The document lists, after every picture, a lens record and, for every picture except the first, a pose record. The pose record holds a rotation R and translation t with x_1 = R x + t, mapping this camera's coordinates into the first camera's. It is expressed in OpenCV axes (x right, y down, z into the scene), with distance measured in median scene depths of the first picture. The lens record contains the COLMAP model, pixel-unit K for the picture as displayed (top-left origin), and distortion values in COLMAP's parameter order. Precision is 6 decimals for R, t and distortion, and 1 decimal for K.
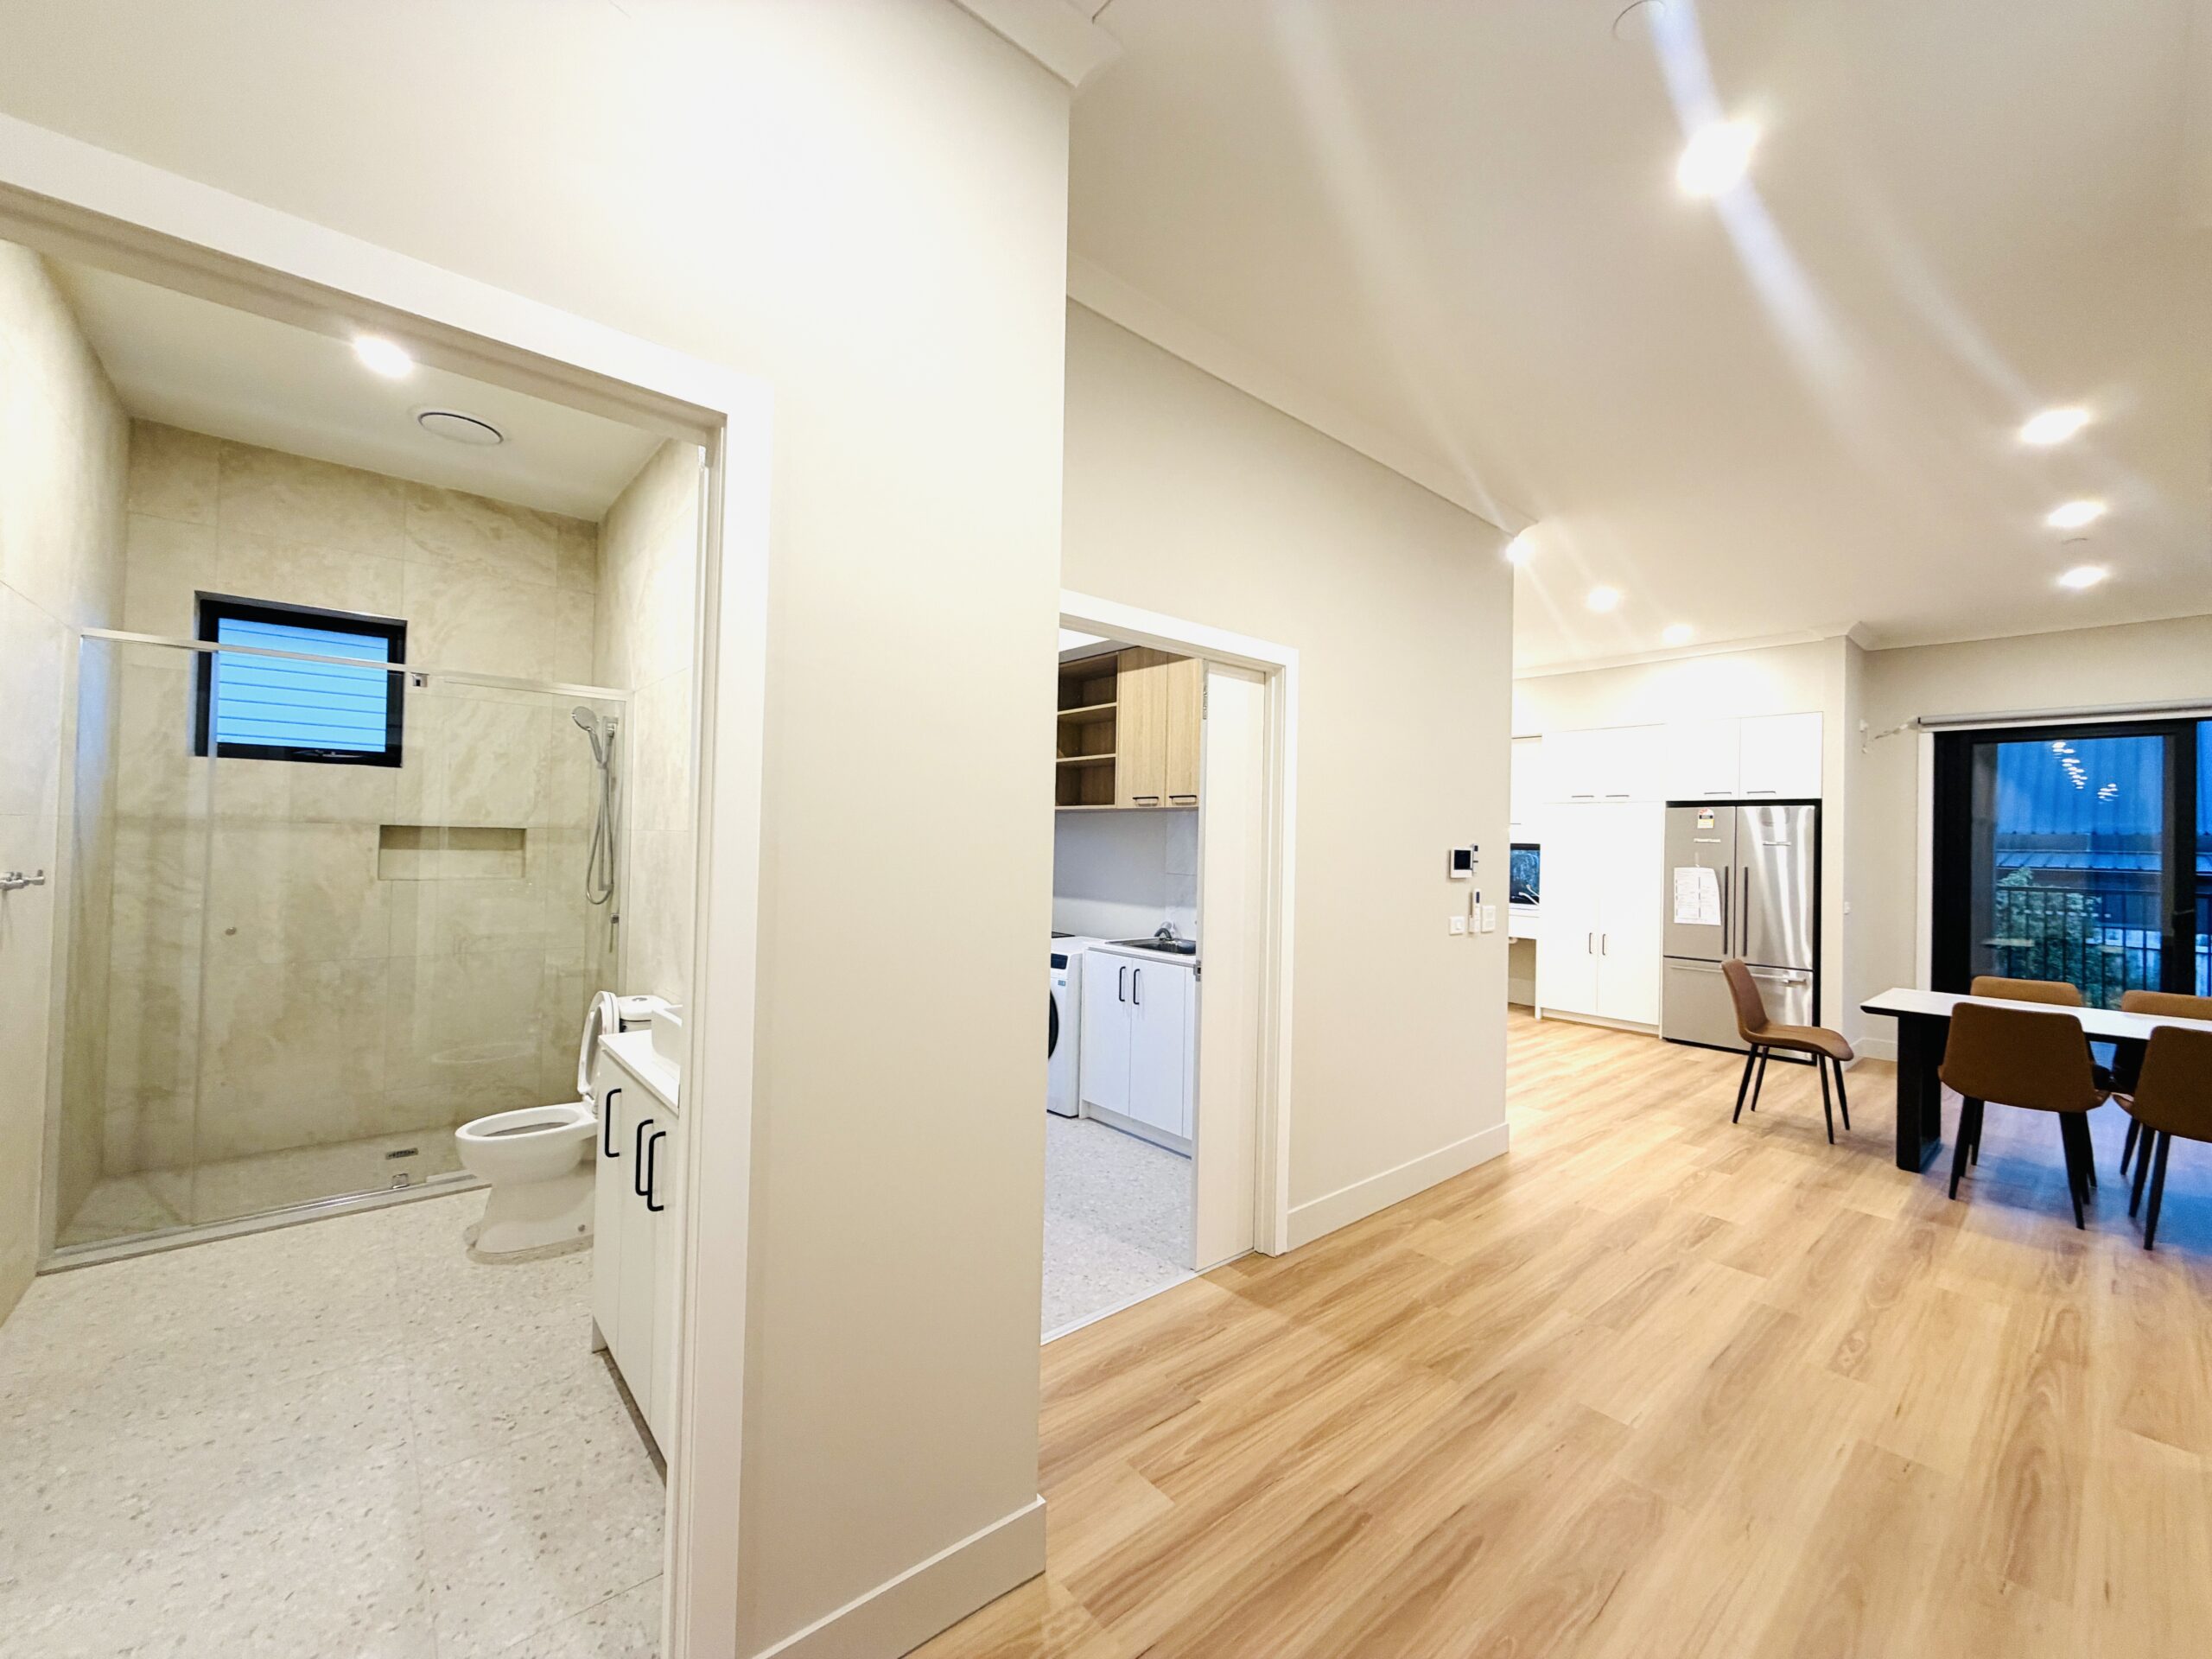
lens RADIAL K [[882.5, 0, 1106.0], [0, 882.5, 829.5], [0, 0, 1]] dist [0.000858, 0.000050]
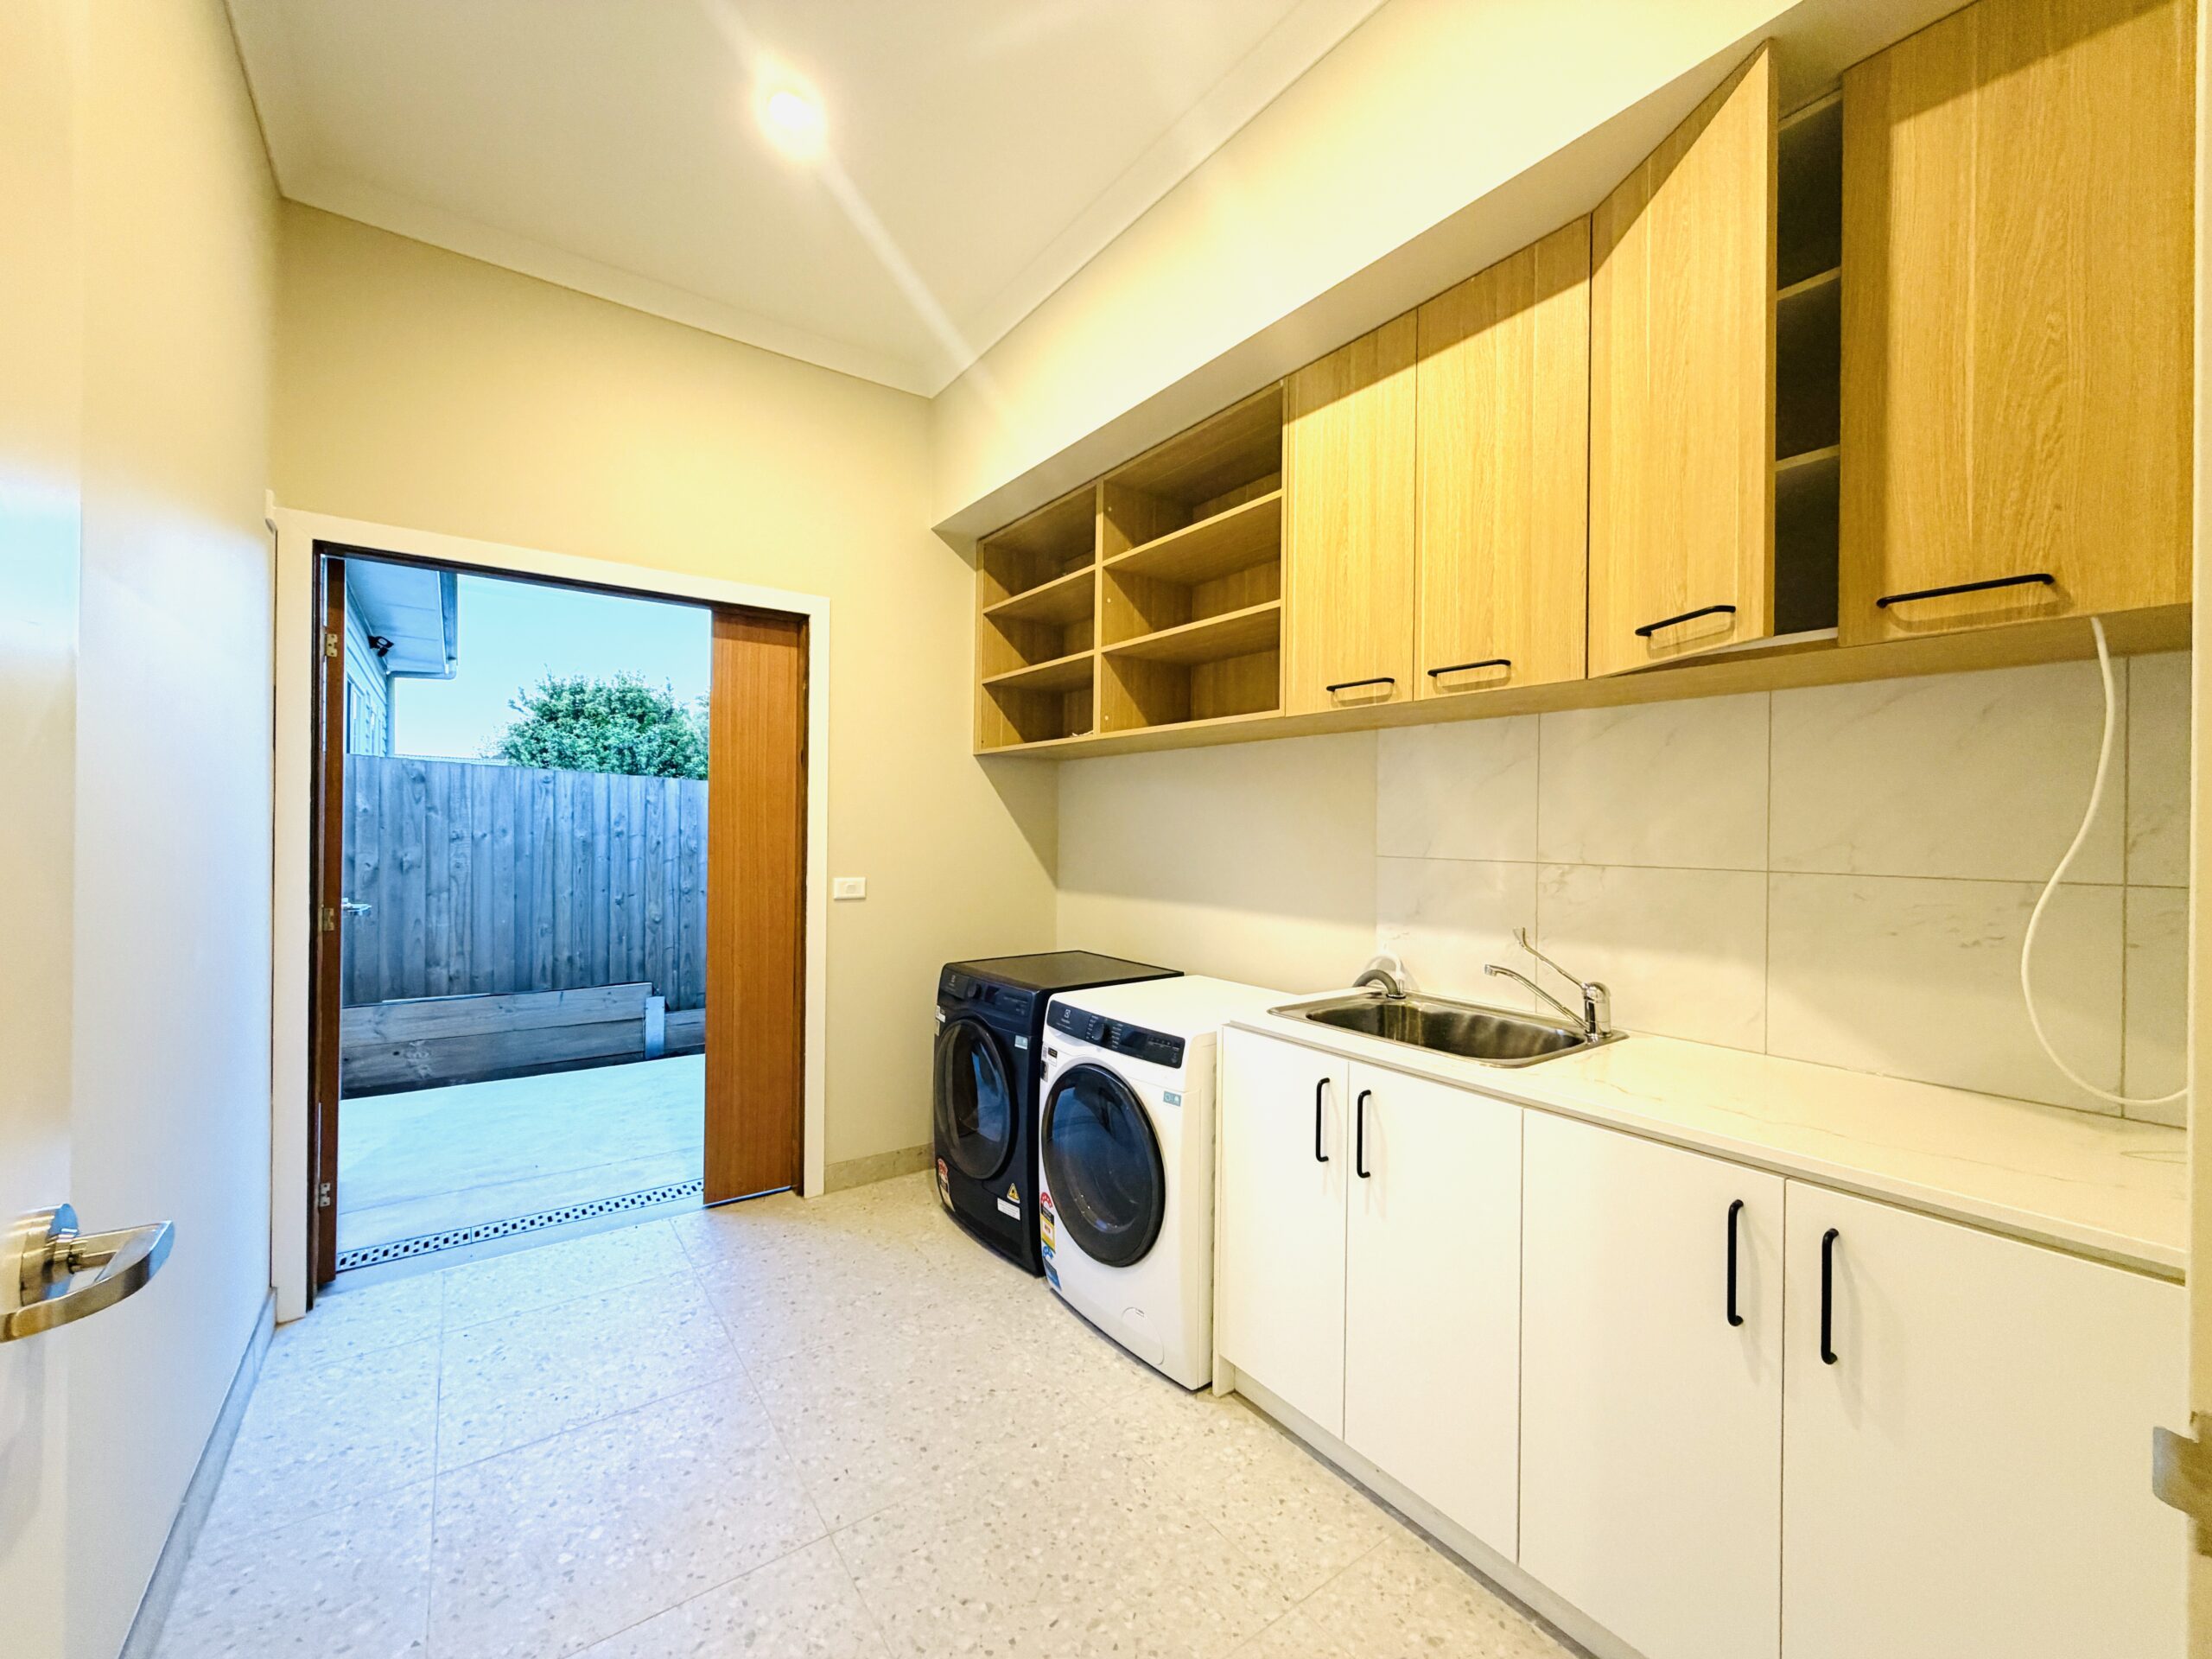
lens RADIAL K [[882.5, 0, 1106.0], [0, 882.5, 829.5], [0, 0, 1]] dist [0.000858, 0.000050]
pose [[0.998473, -0.007534, -0.054728, -0.057894], [0.009526, 0.999298, 0.036230, 0.019022], [0.054417, -0.036696, 0.997844, 0.549418]]
